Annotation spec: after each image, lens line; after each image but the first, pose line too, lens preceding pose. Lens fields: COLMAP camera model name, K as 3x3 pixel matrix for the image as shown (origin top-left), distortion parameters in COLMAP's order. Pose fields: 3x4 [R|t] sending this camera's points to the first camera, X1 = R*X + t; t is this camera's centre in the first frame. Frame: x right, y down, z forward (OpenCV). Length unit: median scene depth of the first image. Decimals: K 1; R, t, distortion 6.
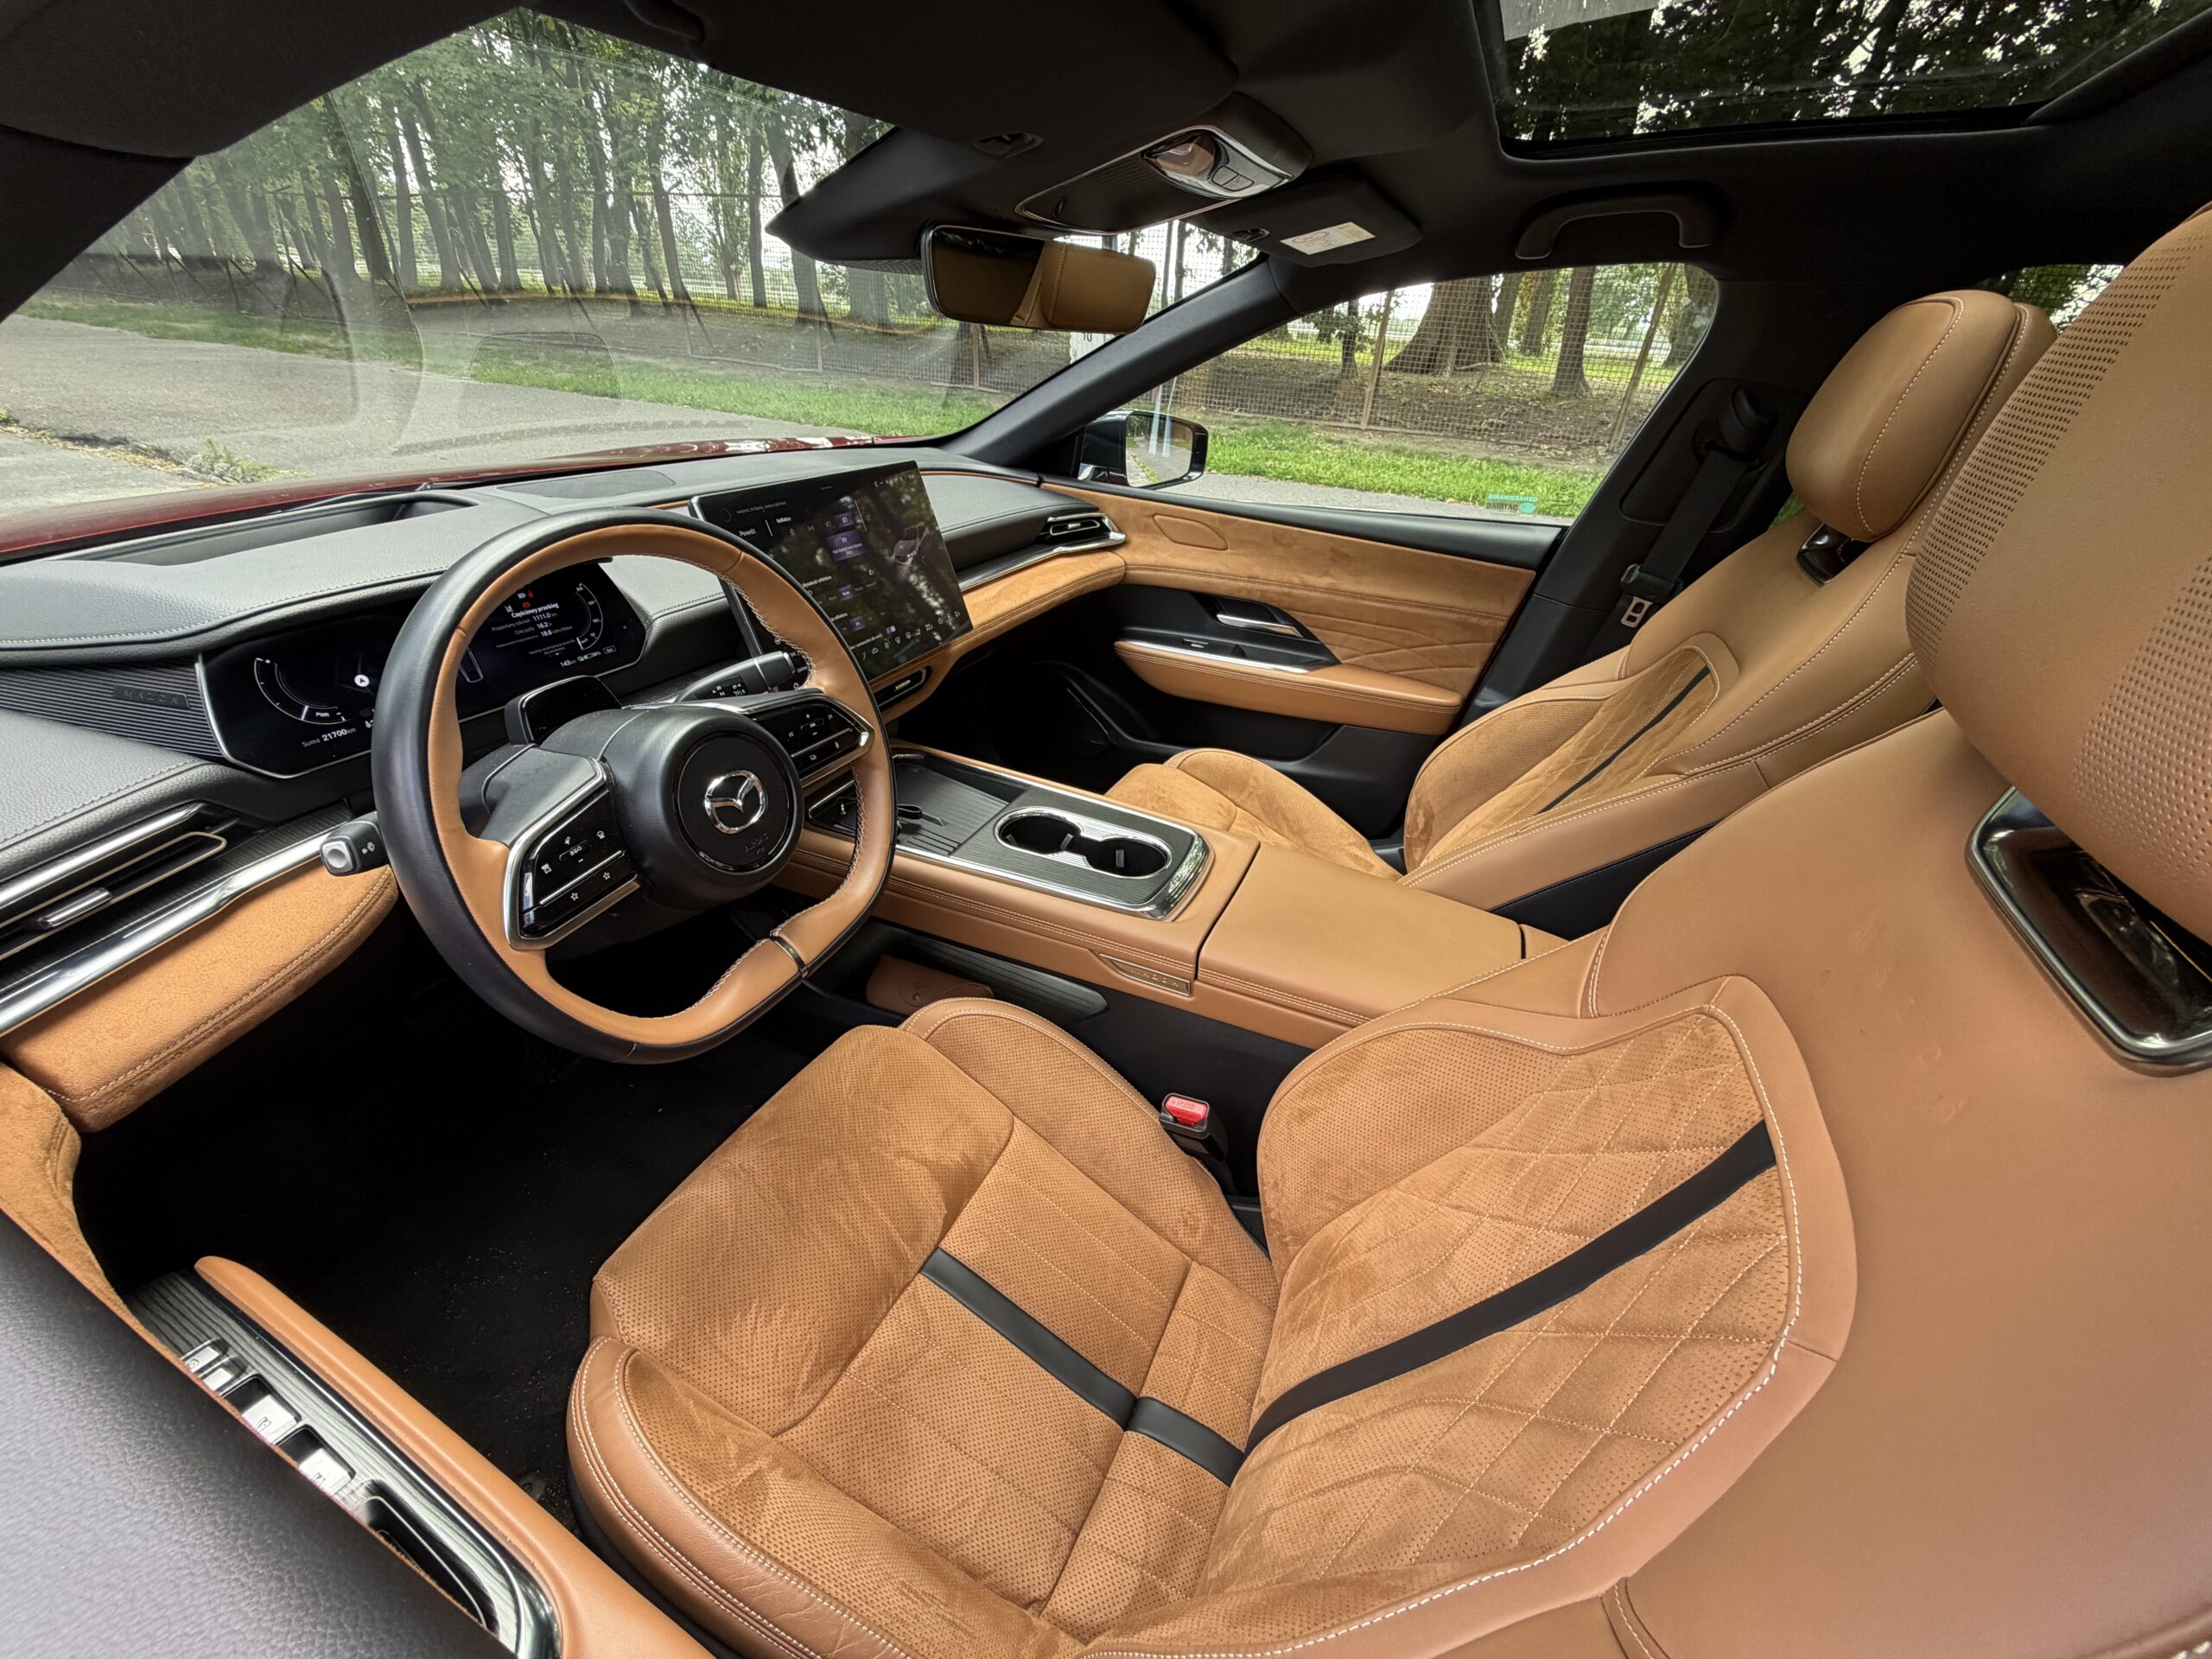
lens RADIAL K [[885.7, 0, 1098.1], [0, 885.7, 828.4], [0, 0, 1]] dist [-0.000307, -0.000206]
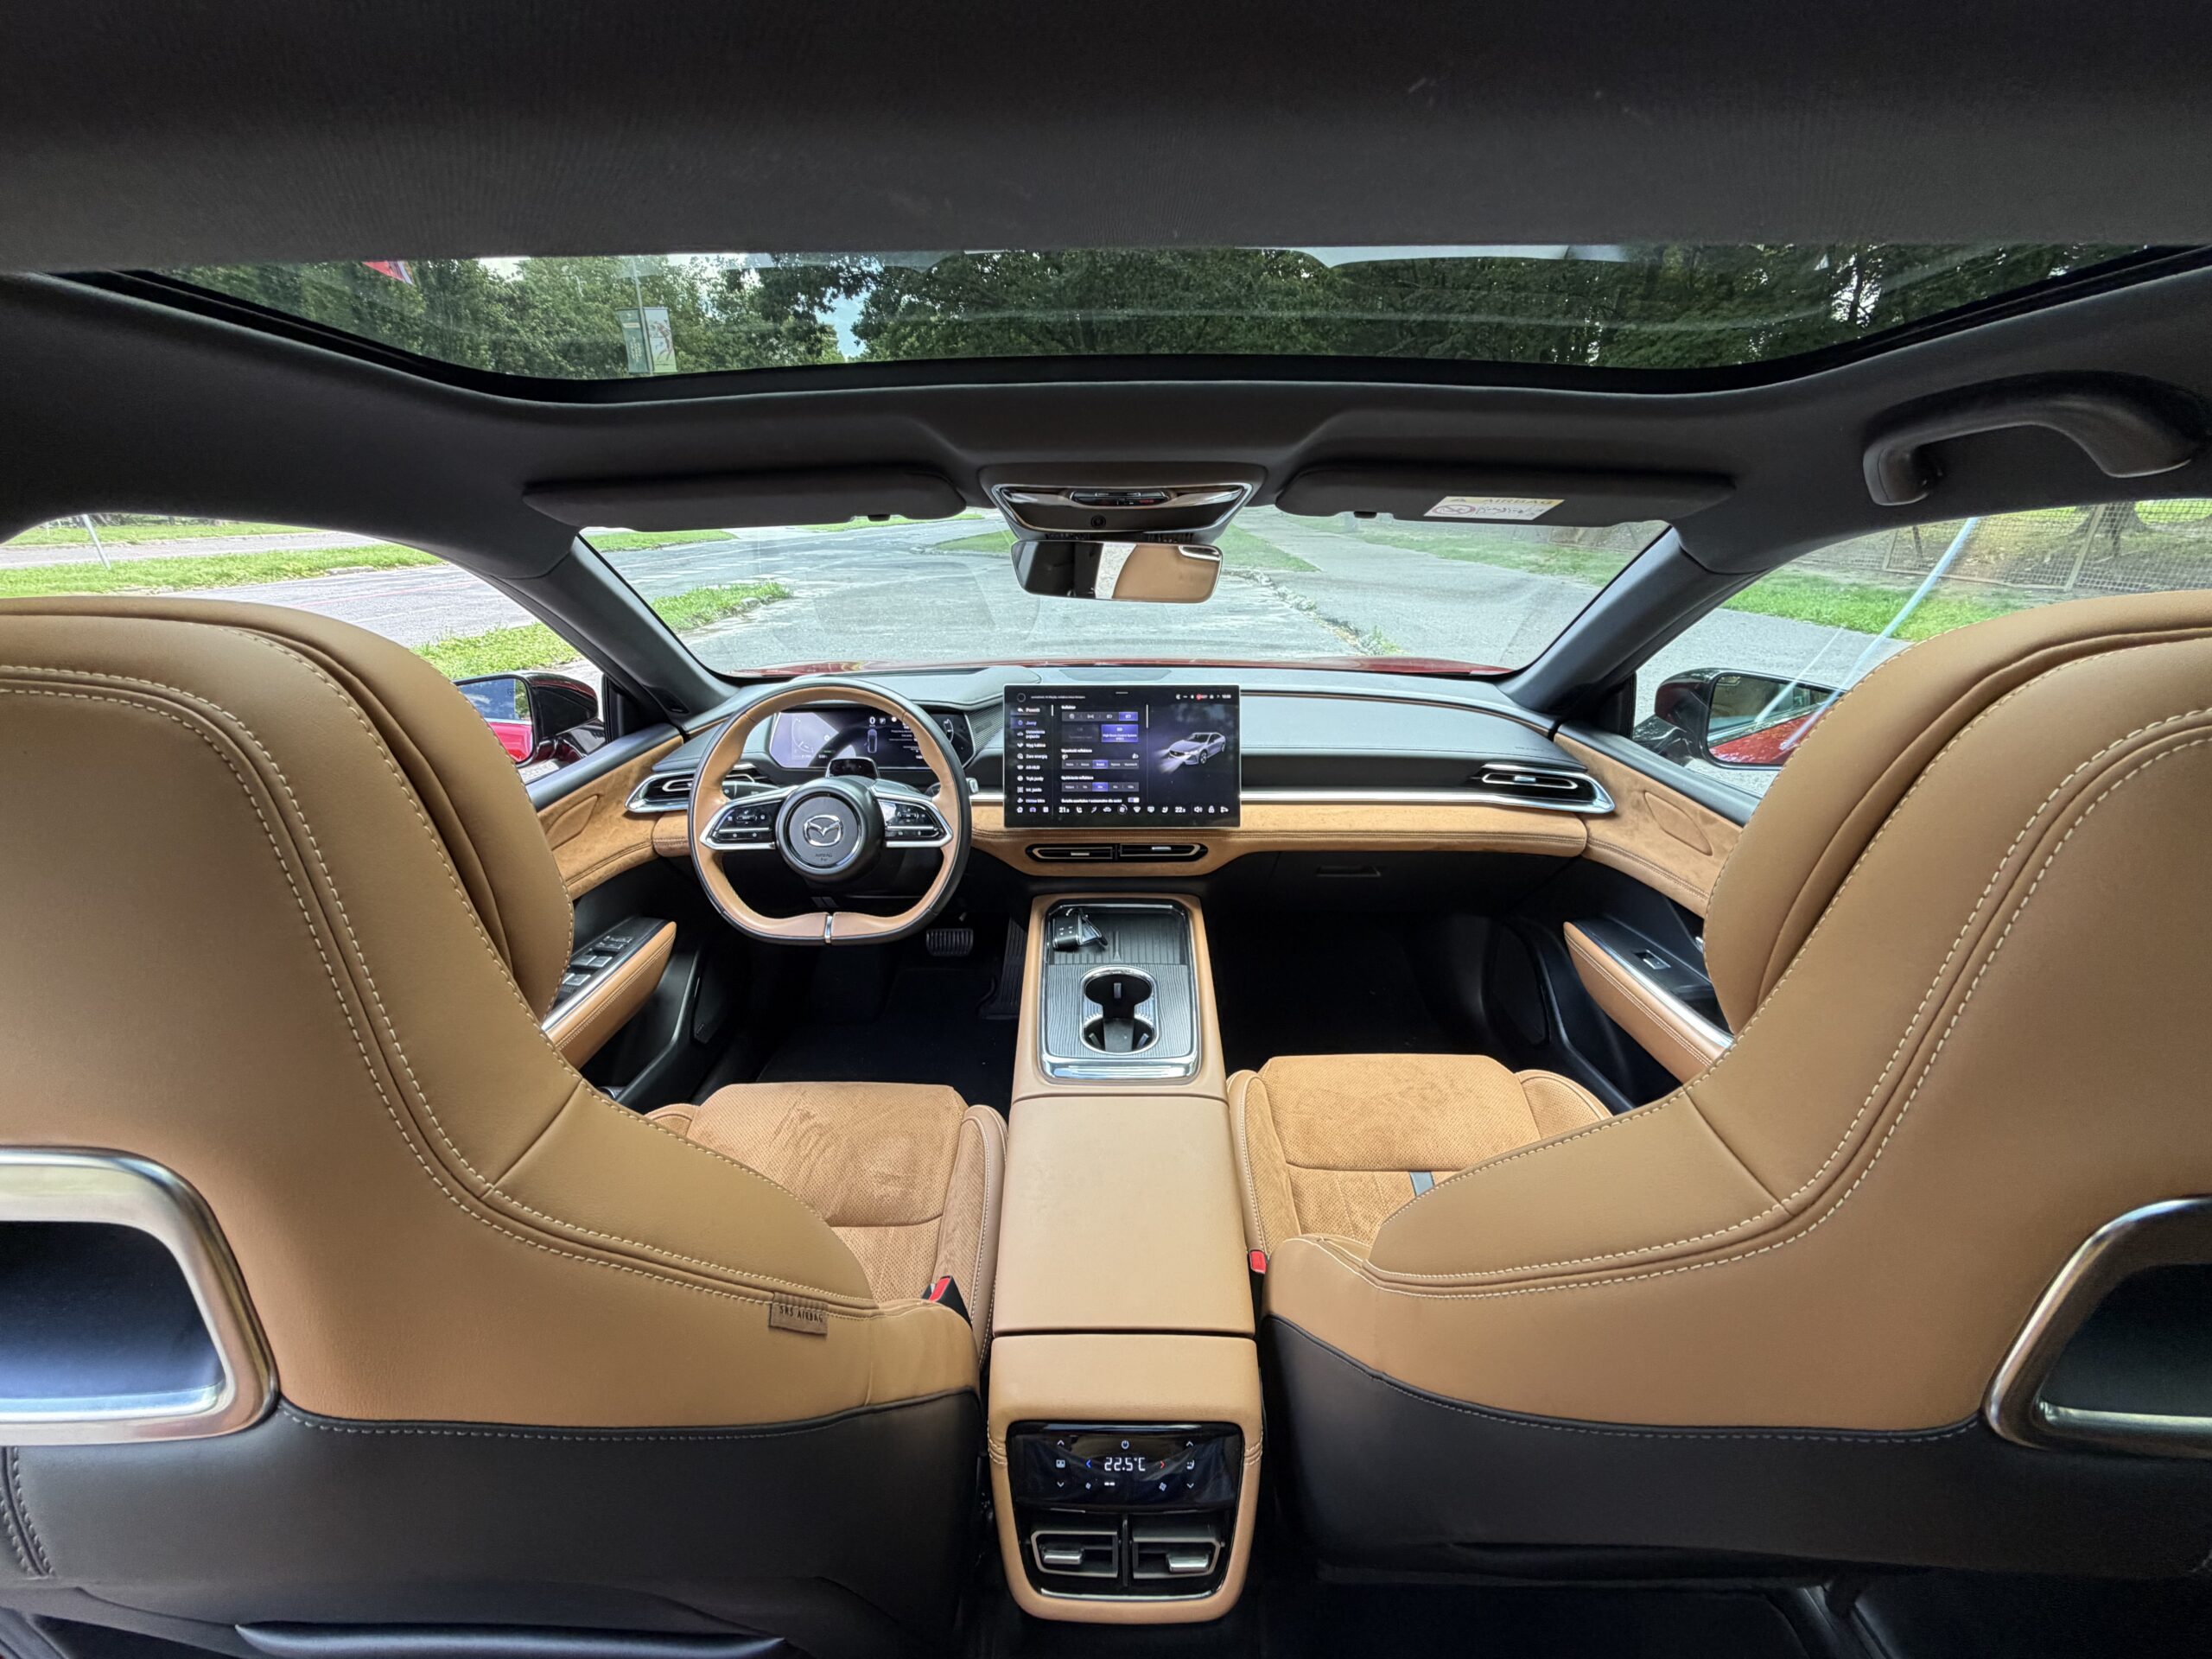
lens RADIAL K [[885.7, 0, 1098.1], [0, 885.7, 828.4], [0, 0, 1]] dist [-0.000307, -0.000206]
pose [[0.396506, 0.260577, -0.880274, 0.604172], [-0.433114, 0.898547, 0.070897, -0.172581], [0.809442, 0.353148, 0.469139, 0.244287]]
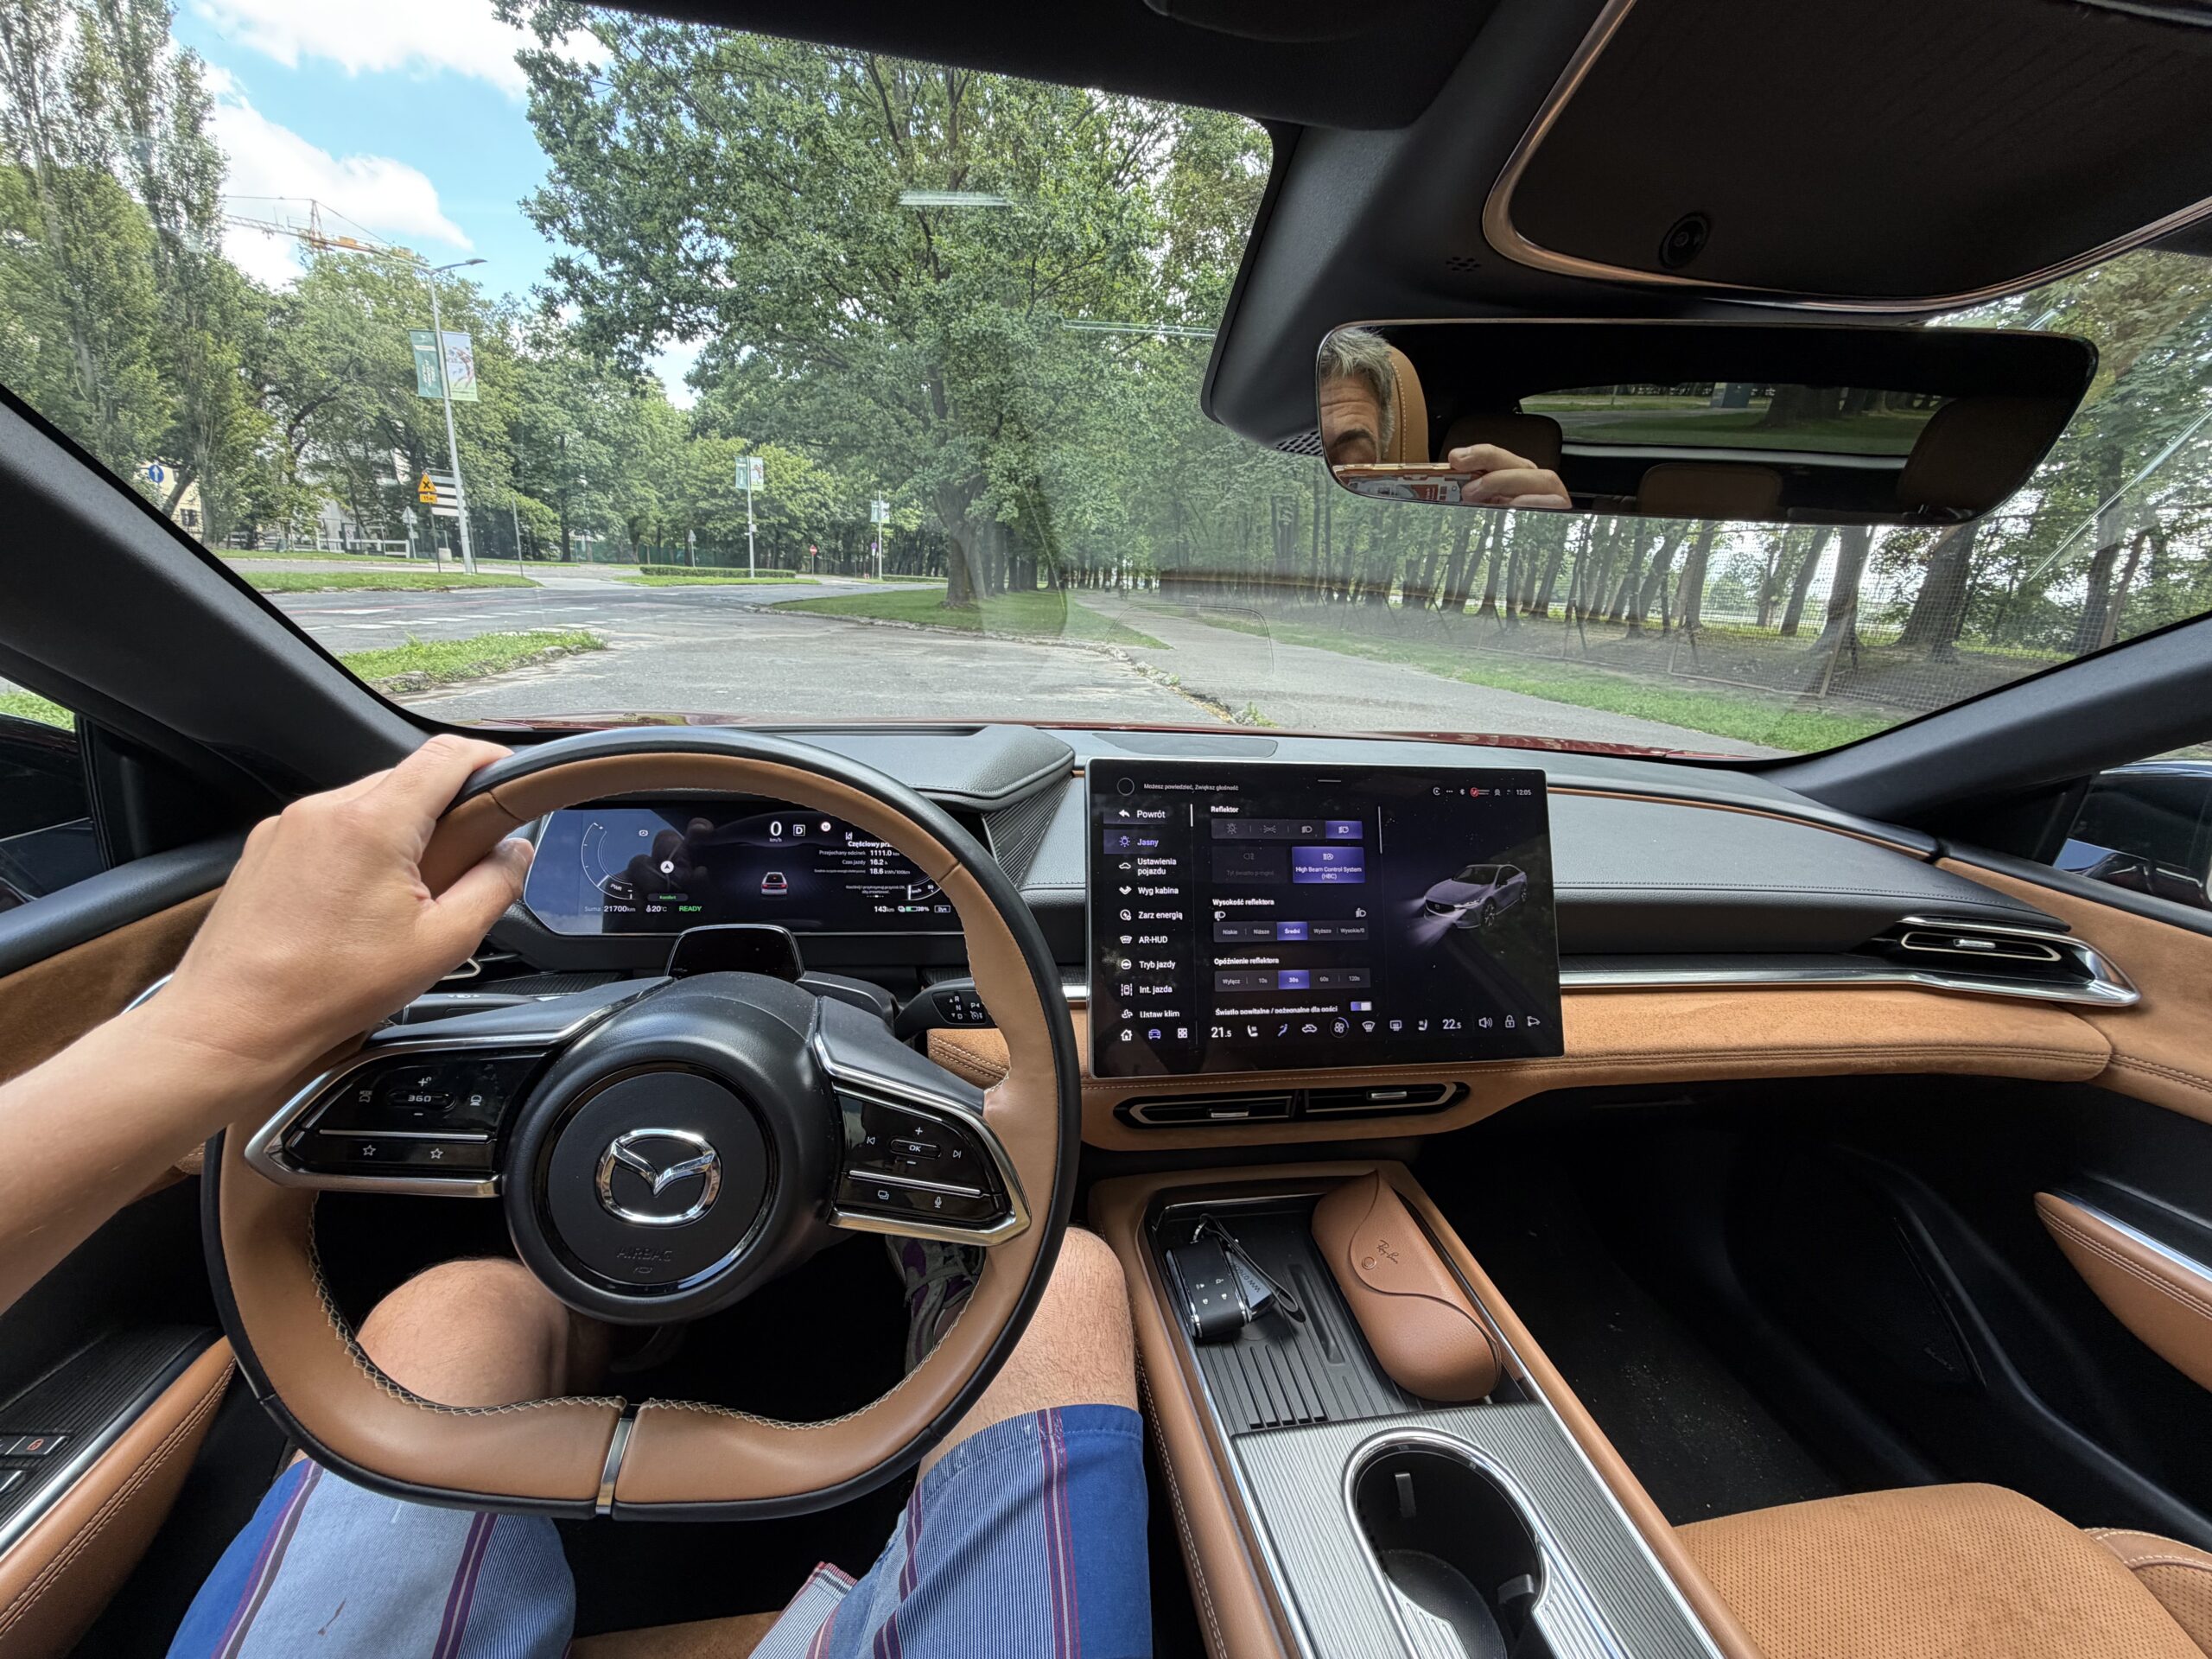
lens RADIAL K [[870.3, 0, 1095.1], [0, 870.3, 835.0], [0, 0, 1]] dist [0.000093, -0.000025]
pose [[0.552450, 0.201973, -0.808706, 0.086015], [-0.434930, 0.897504, -0.072963, -0.139187], [0.711080, 0.392039, 0.583670, 0.315977]]
